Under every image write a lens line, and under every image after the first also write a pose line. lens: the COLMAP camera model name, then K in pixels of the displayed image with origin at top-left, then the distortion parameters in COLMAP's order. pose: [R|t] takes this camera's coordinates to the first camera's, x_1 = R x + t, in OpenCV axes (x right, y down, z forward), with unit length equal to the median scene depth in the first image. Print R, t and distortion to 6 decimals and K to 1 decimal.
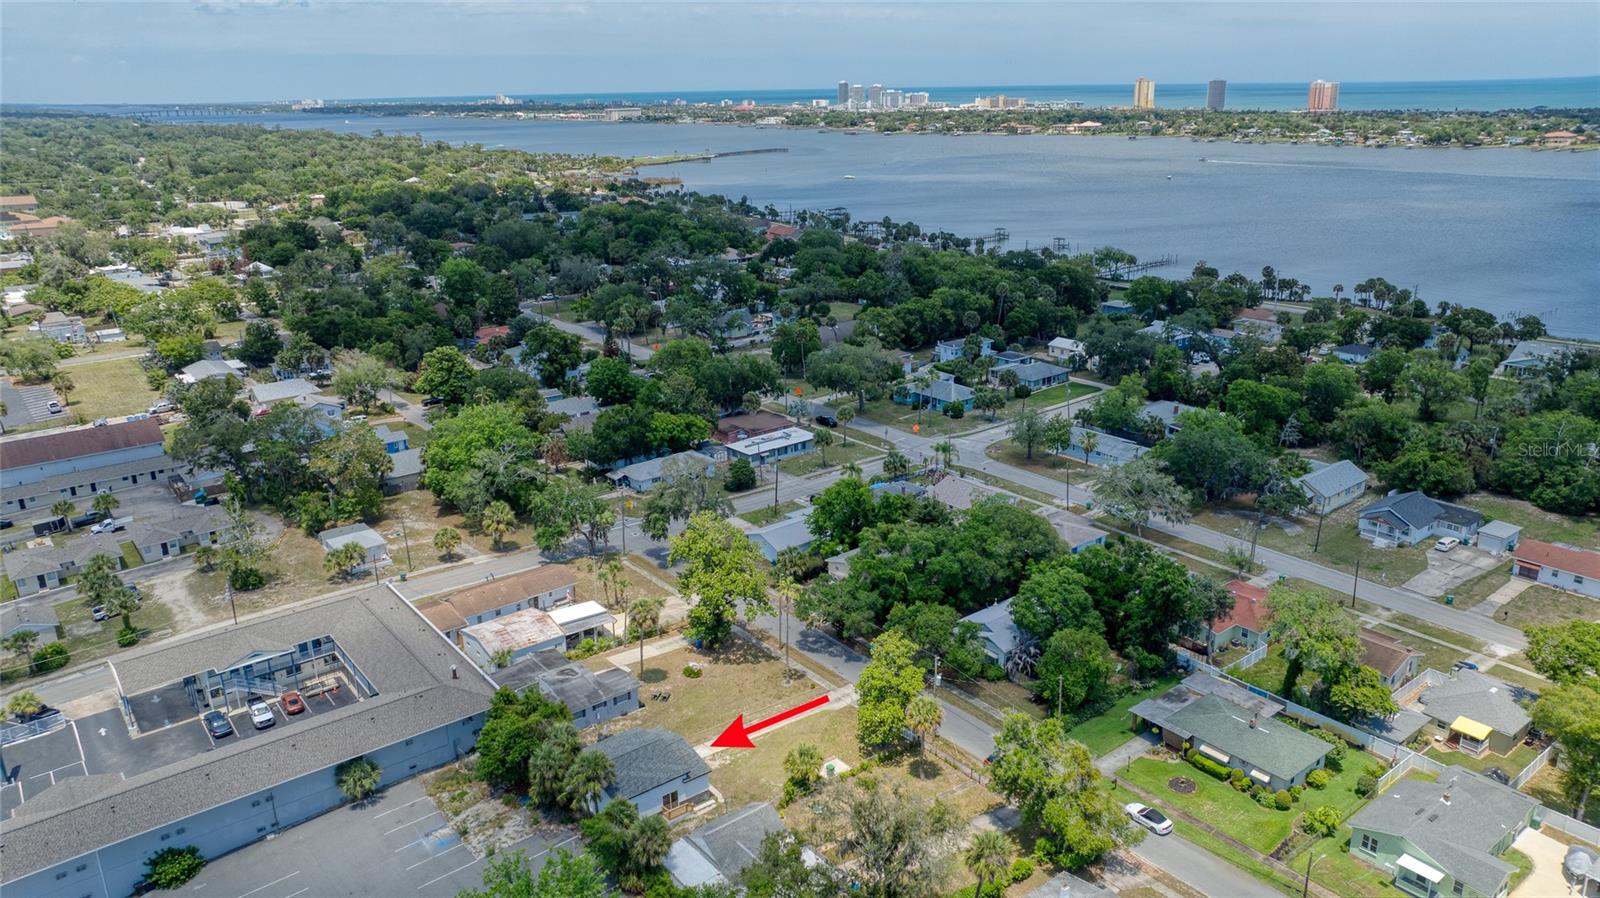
lens RADIAL K [[1122.4, 0, 805.0], [0, 1122.4, 446.0], [0, 0, 1]] dist [-0.033231, 0.025193]
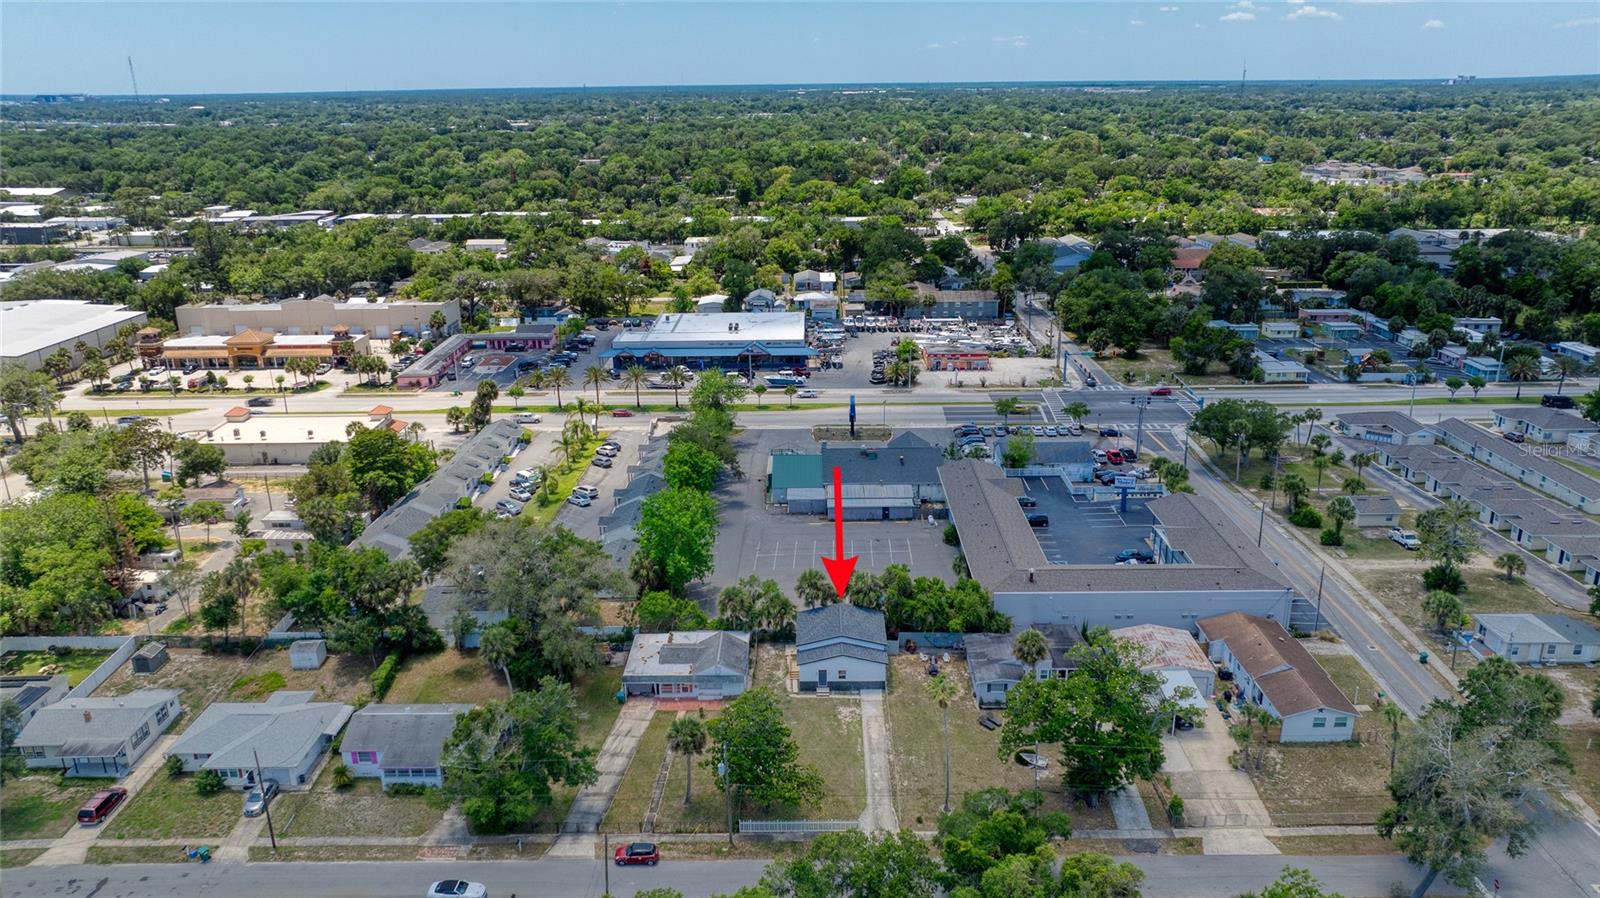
lens RADIAL K [[1122.4, 0, 805.0], [0, 1122.4, 446.0], [0, 0, 1]] dist [-0.033231, 0.025193]
pose [[-0.629702, 0.262166, -0.731262, 0.344231], [-0.216291, 0.844942, 0.489174, -0.227213], [0.746119, 0.466199, -0.475358, 0.734205]]
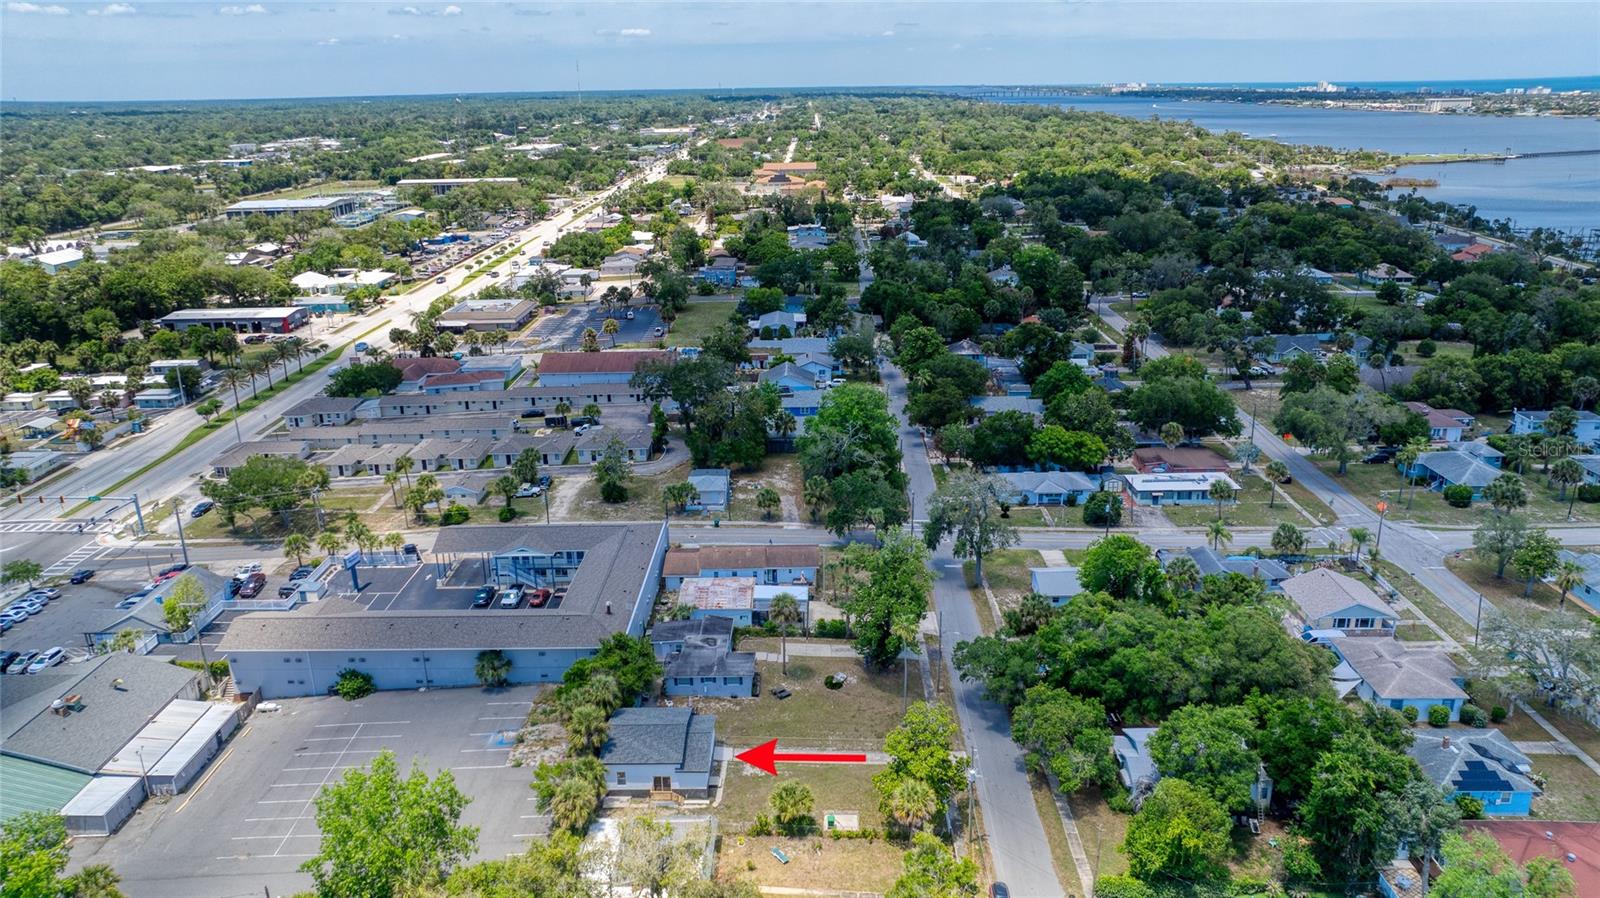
lens RADIAL K [[1122.4, 0, 805.0], [0, 1122.4, 446.0], [0, 0, 1]] dist [-0.033231, 0.025193]
pose [[0.776995, 0.197054, -0.597870, 0.266987], [-0.189750, 0.978884, 0.076034, -0.043789], [0.600228, 0.054368, 0.797979, 0.123590]]
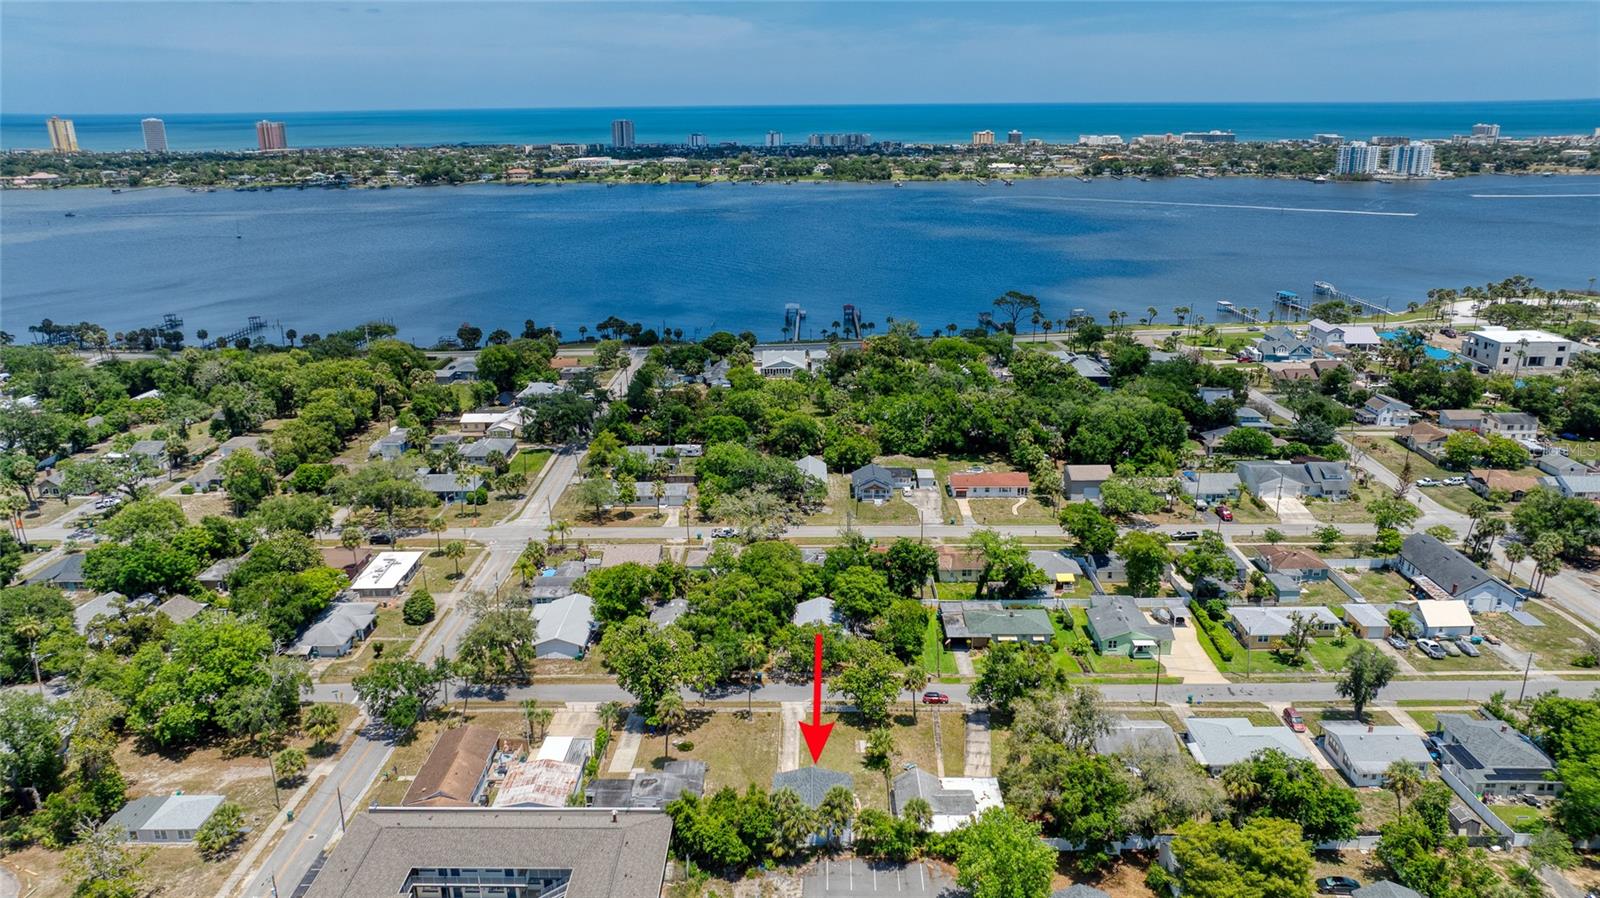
lens RADIAL K [[1122.4, 0, 805.0], [0, 1122.4, 446.0], [0, 0, 1]] dist [-0.033231, 0.025193]
pose [[0.626122, -0.218410, 0.748511, -0.526855], [0.236294, 0.967975, 0.084791, -0.110196], [-0.743059, 0.123779, 0.657679, 0.057229]]
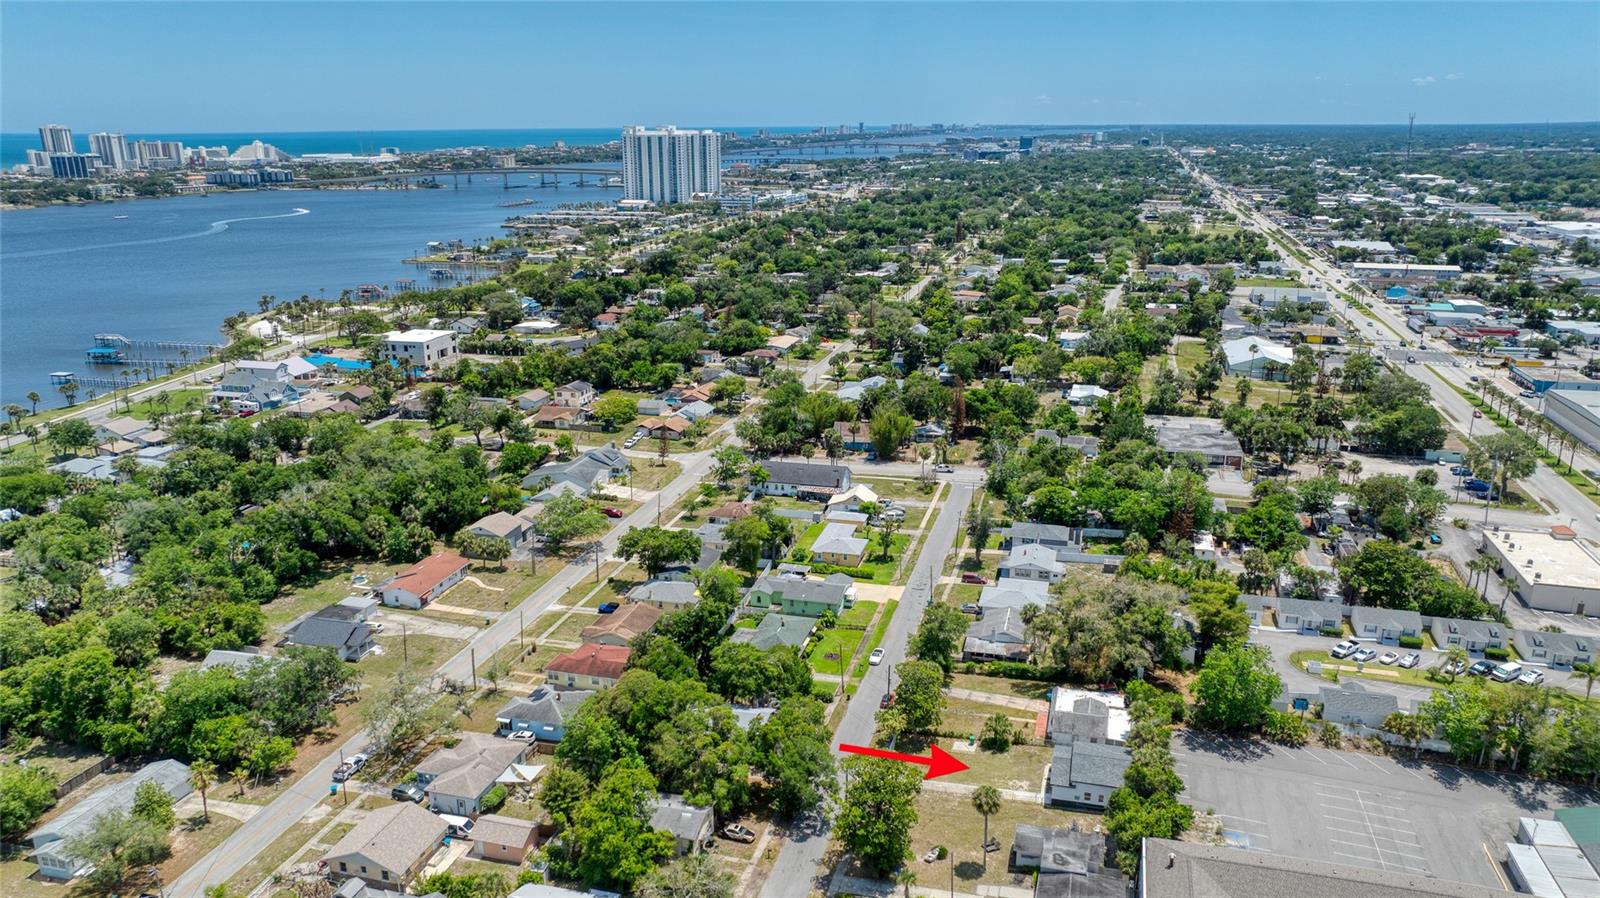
lens RADIAL K [[1122.4, 0, 805.0], [0, 1122.4, 446.0], [0, 0, 1]] dist [-0.033231, 0.025193]
pose [[-0.597910, -0.201398, 0.775849, -0.472130], [0.259103, 0.867396, 0.424840, -0.373292], [-0.758531, 0.455041, -0.466442, 0.885451]]
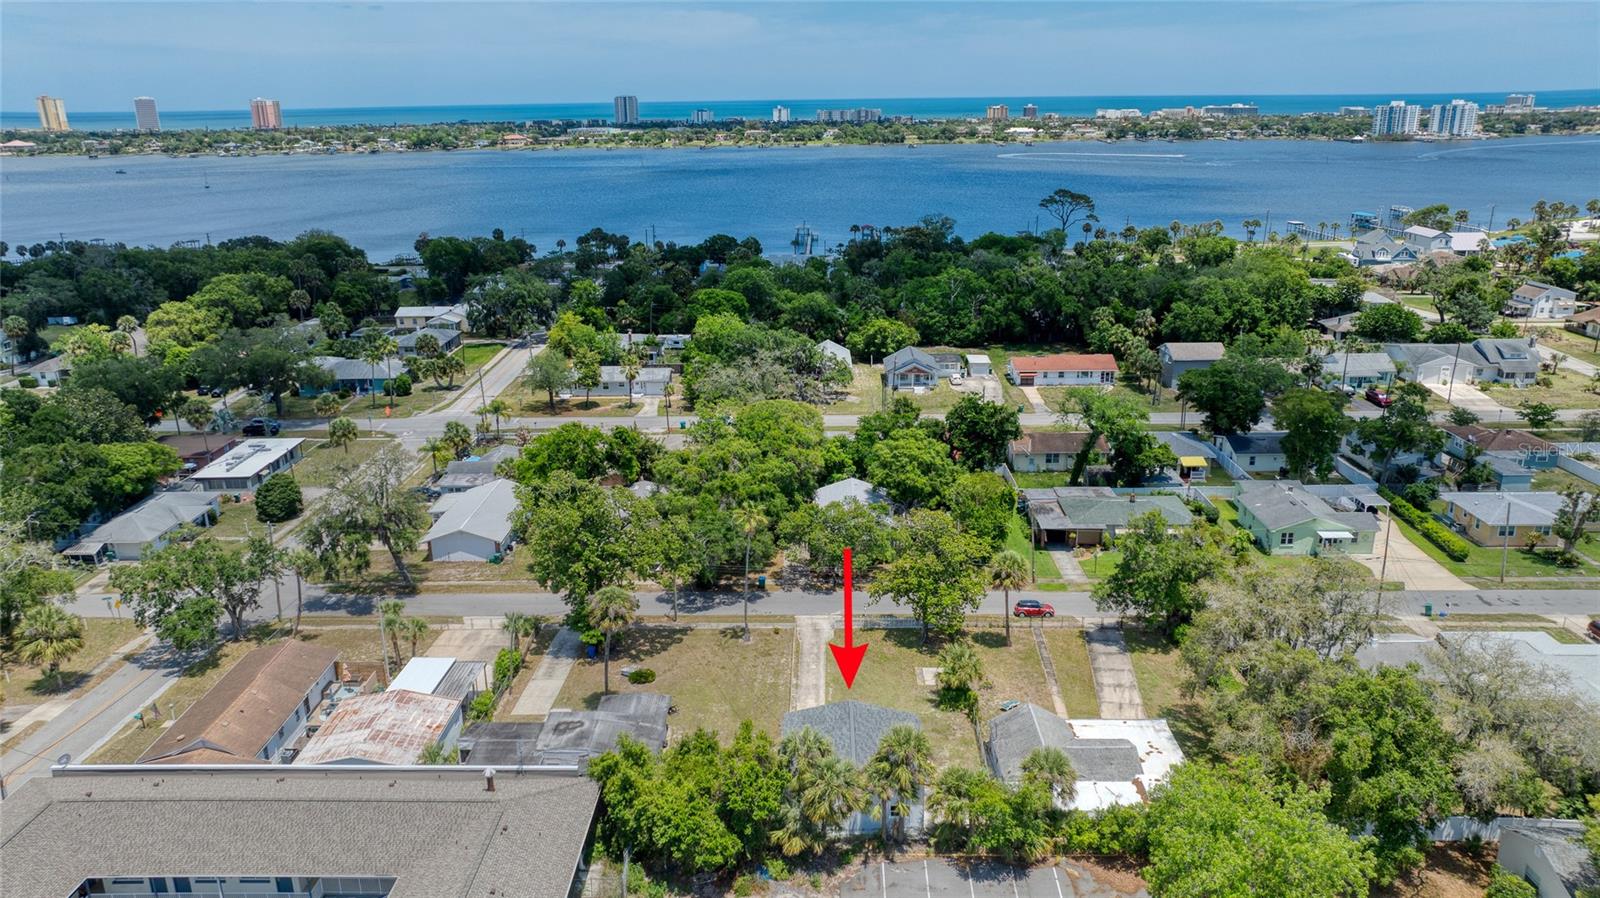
lens RADIAL K [[1122.4, 0, 805.0], [0, 1122.4, 446.0], [0, 0, 1]] dist [-0.033231, 0.025193]
pose [[0.631109, -0.221799, 0.743308, -0.342126], [0.238842, 0.967257, 0.085834, 0.012366], [-0.738008, 0.123363, 0.663420, 0.263471]]
